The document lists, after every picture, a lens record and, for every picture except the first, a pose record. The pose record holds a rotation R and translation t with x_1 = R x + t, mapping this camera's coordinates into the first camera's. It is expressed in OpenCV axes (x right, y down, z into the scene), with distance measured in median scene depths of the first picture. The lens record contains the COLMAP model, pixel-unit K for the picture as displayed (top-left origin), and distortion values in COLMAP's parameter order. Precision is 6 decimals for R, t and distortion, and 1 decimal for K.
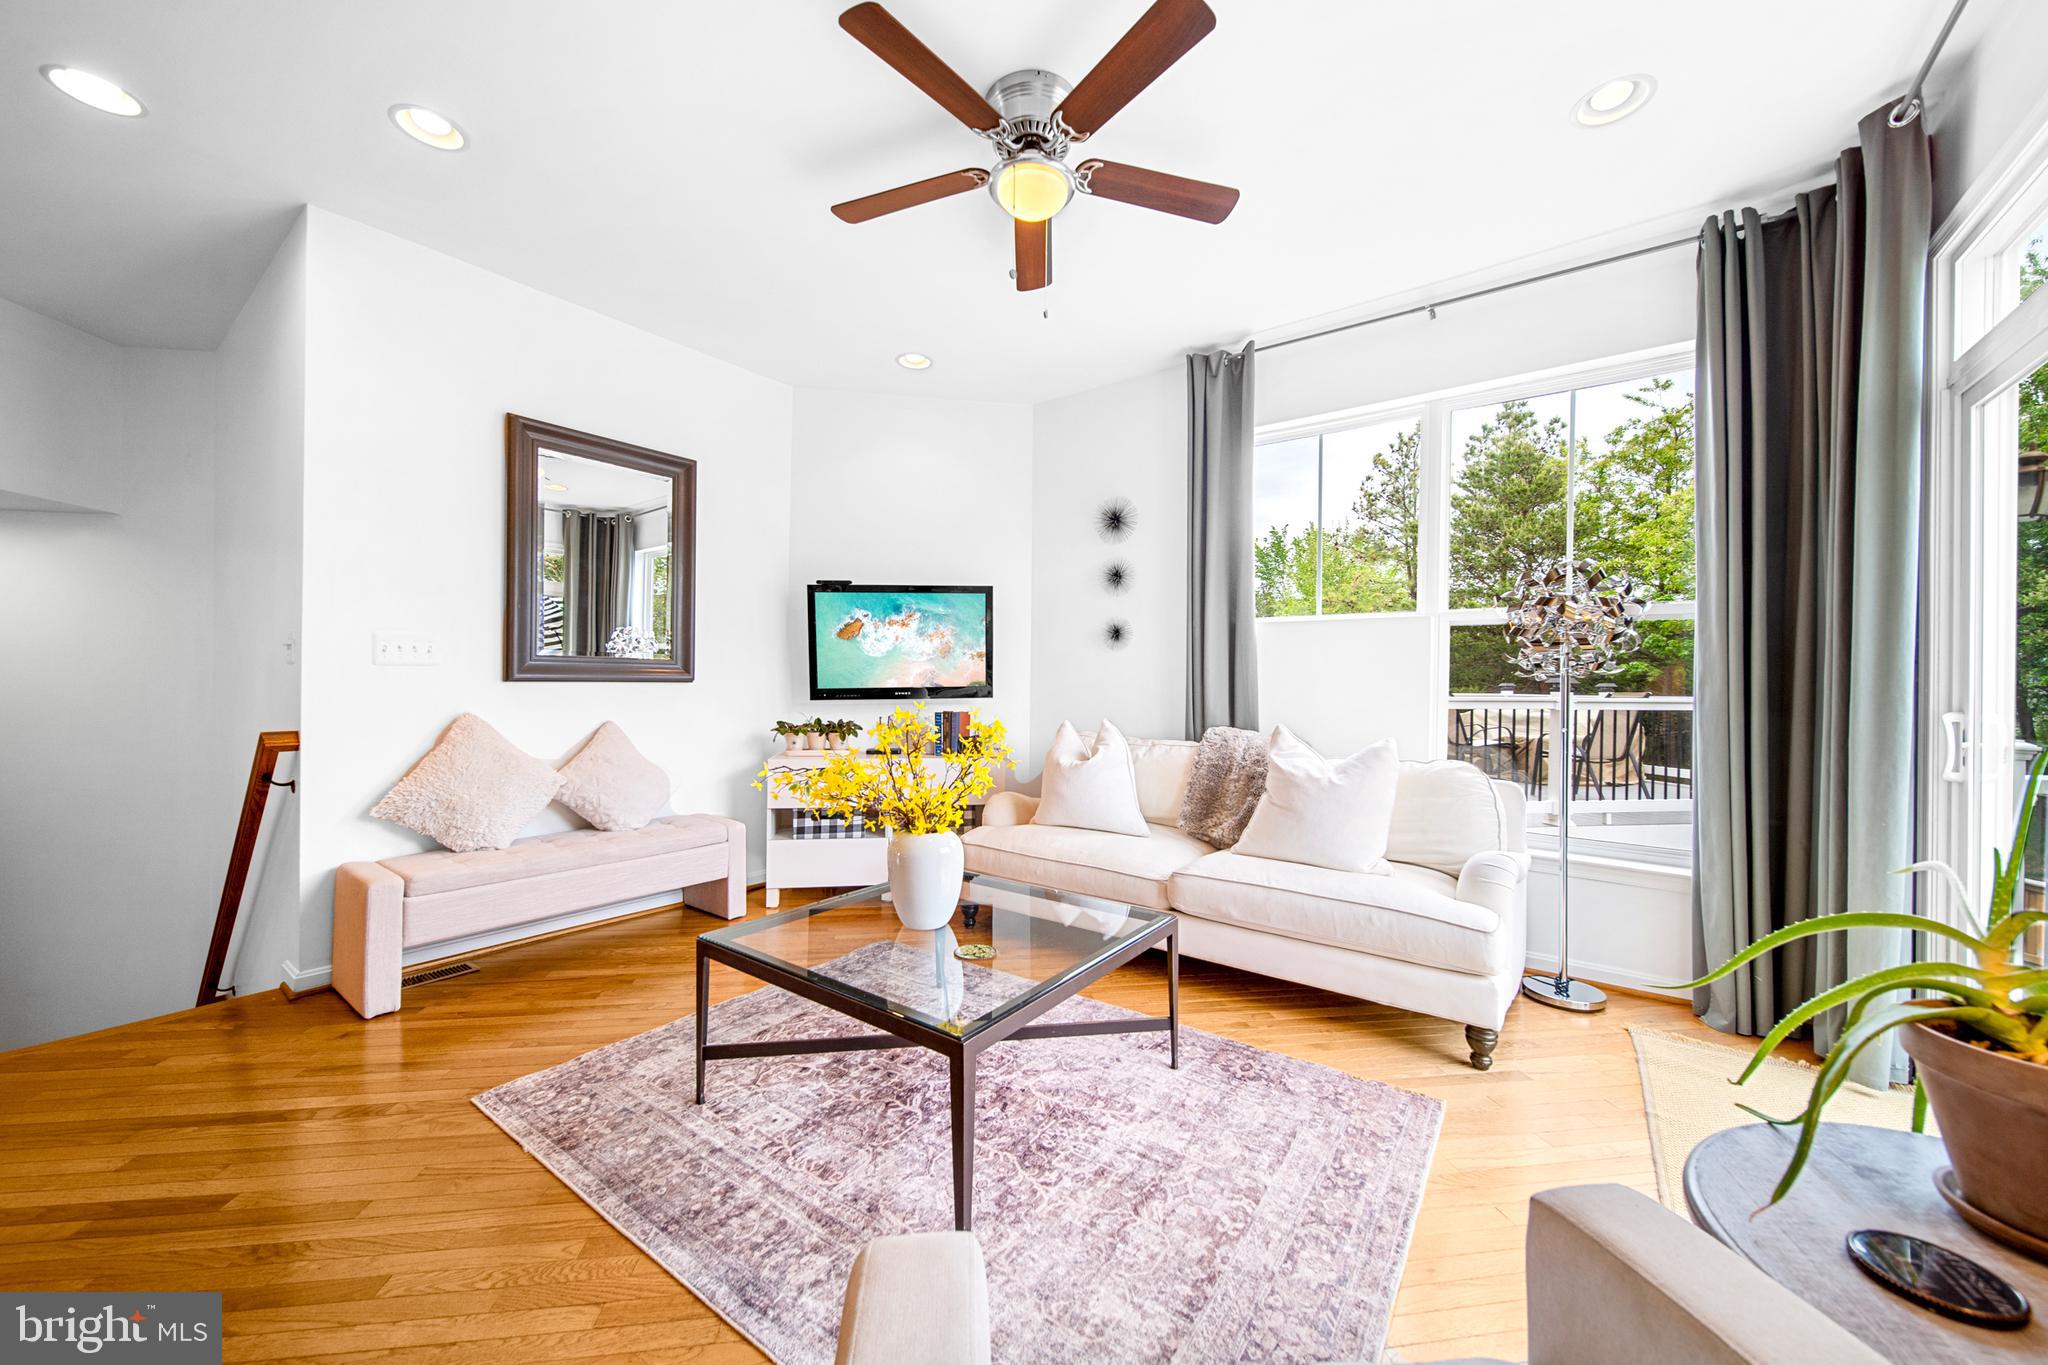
lens RADIAL K [[734.2, 0, 1020.9], [0, 734.2, 695.2], [0, 0, 1]] dist [-0.000018, -0.001136]
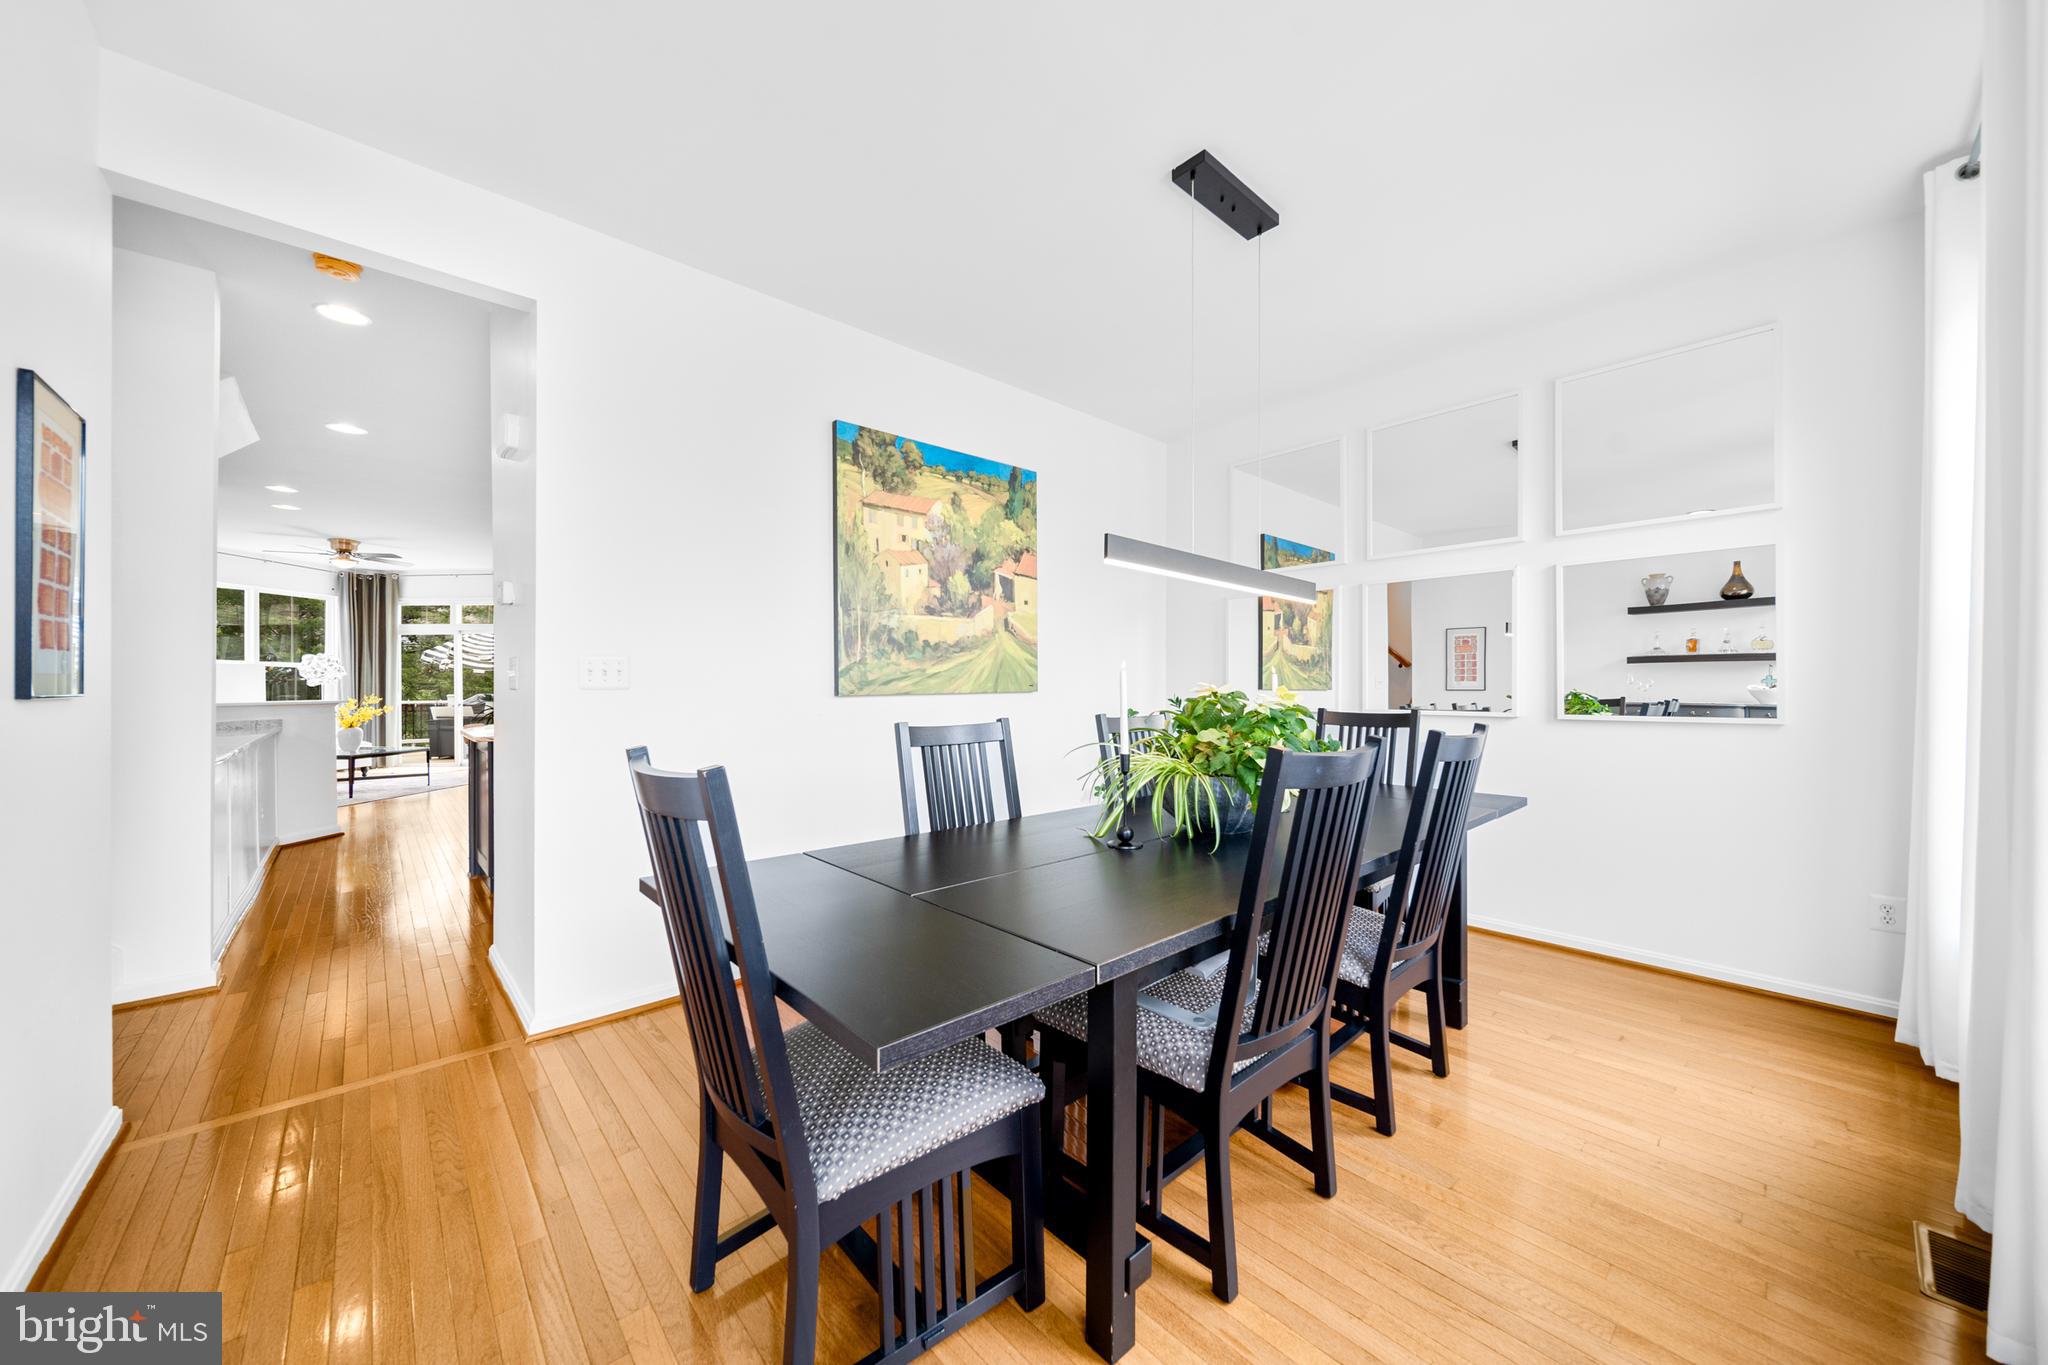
lens RADIAL K [[734.2, 0, 1040.8], [0, 734.2, 684.6], [0, 0, 1]] dist [-0.000018, -0.001136]
pose [[-0.559524, -0.011548, 0.828734, -3.075363], [0.004507, 0.999846, 0.016975, -0.053751], [-0.828802, 0.013233, -0.559385, 0.060349]]
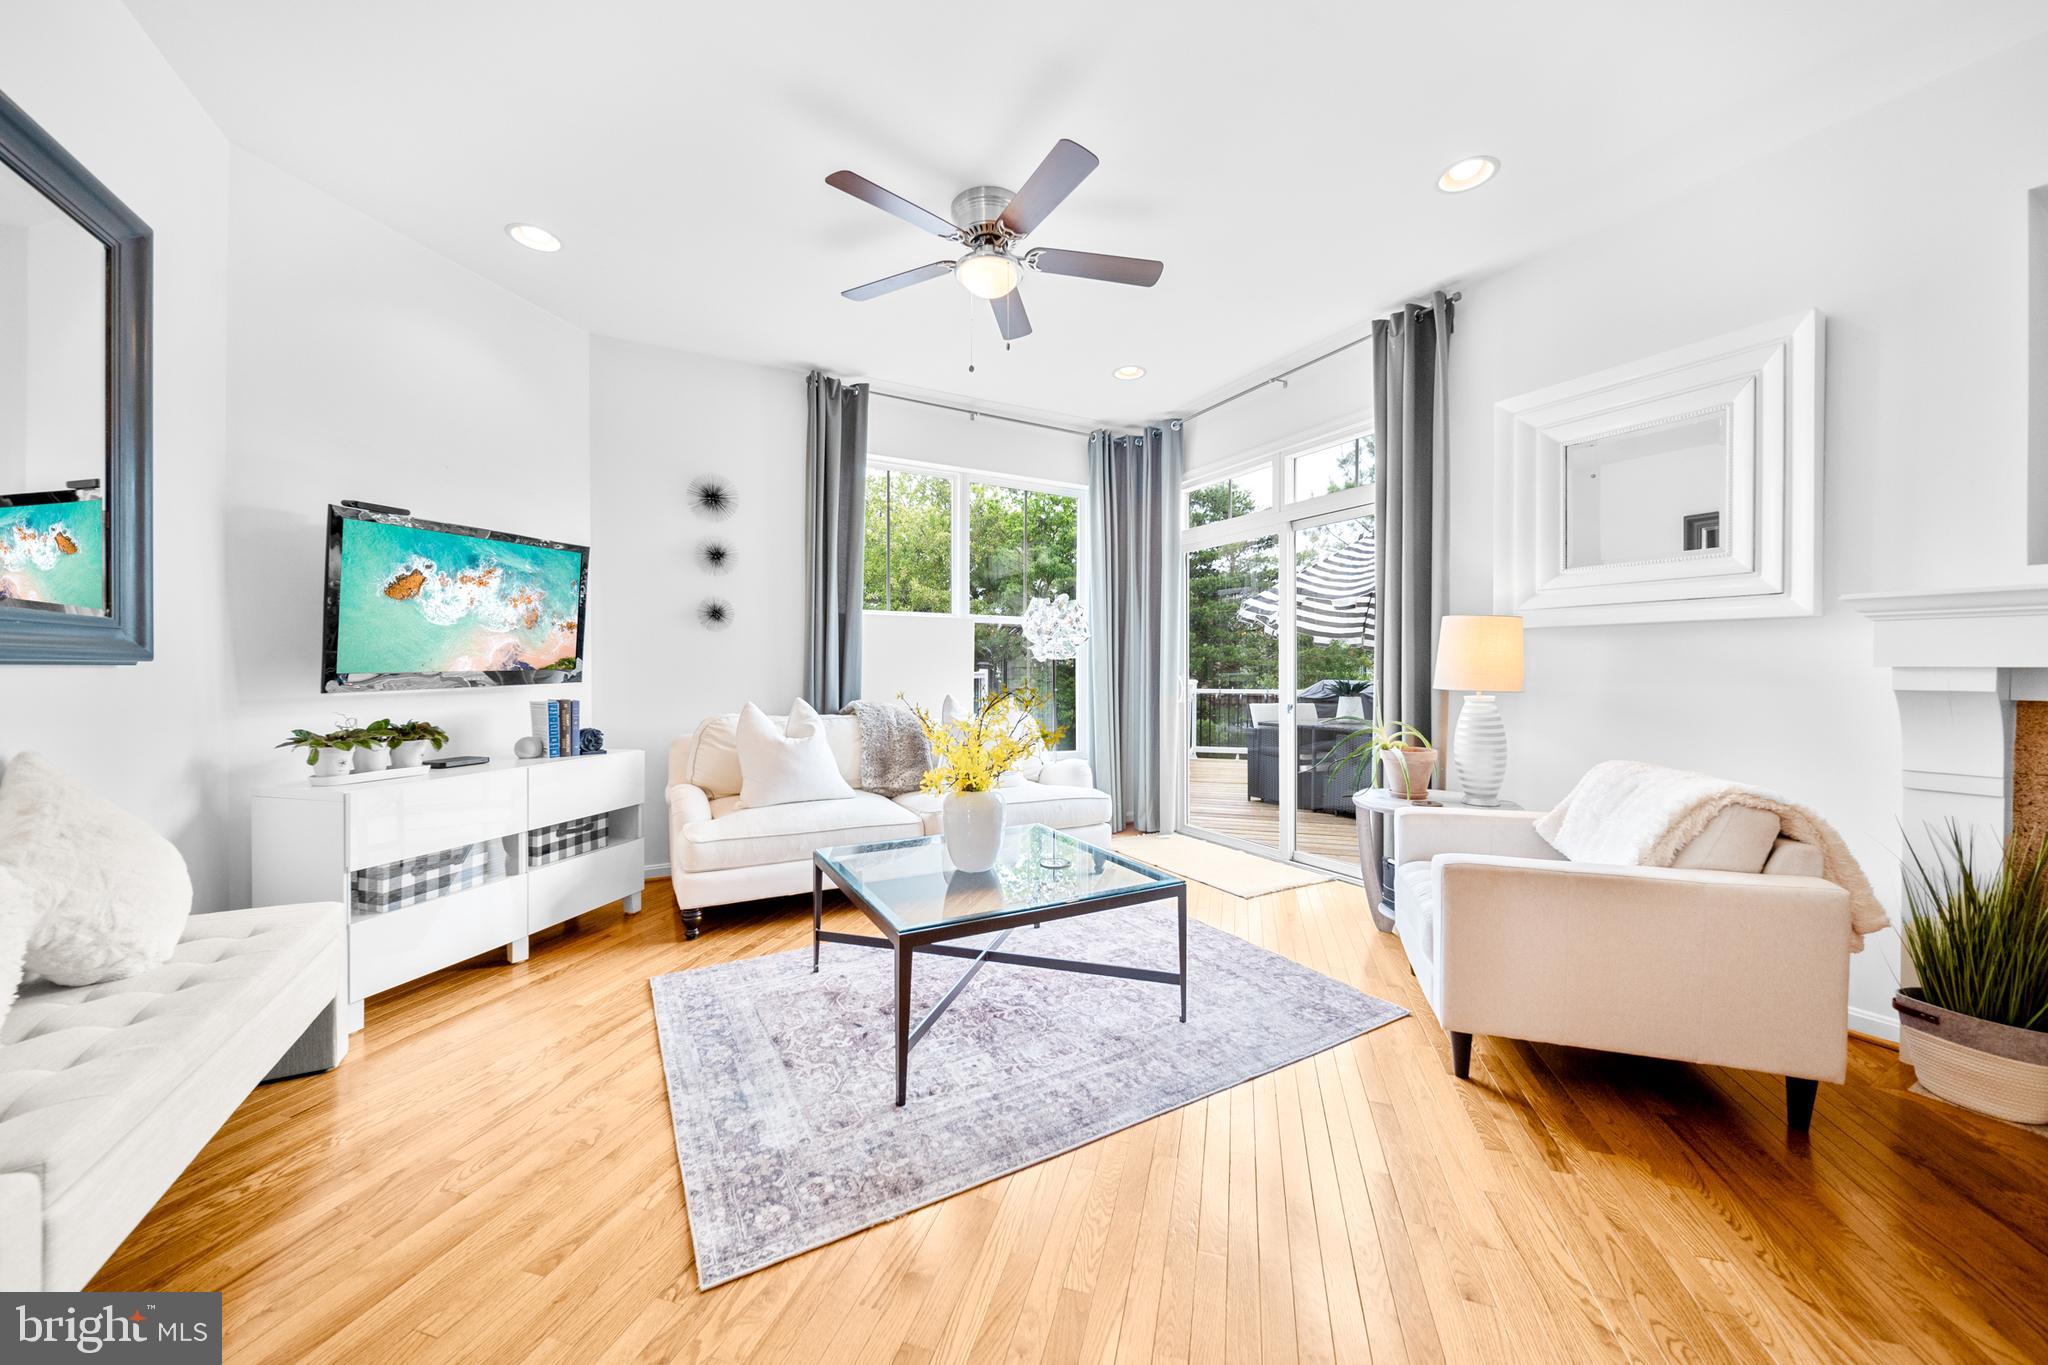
lens RADIAL K [[734.2, 0, 1023.7], [0, 734.2, 669.7], [0, 0, 1]] dist [-0.000018, -0.001136]
pose [[0.420980, -0.011068, 0.907002, -0.646318], [0.013925, 0.999887, 0.005739, -0.008596], [-0.906963, 0.010214, 0.421087, 0.233460]]
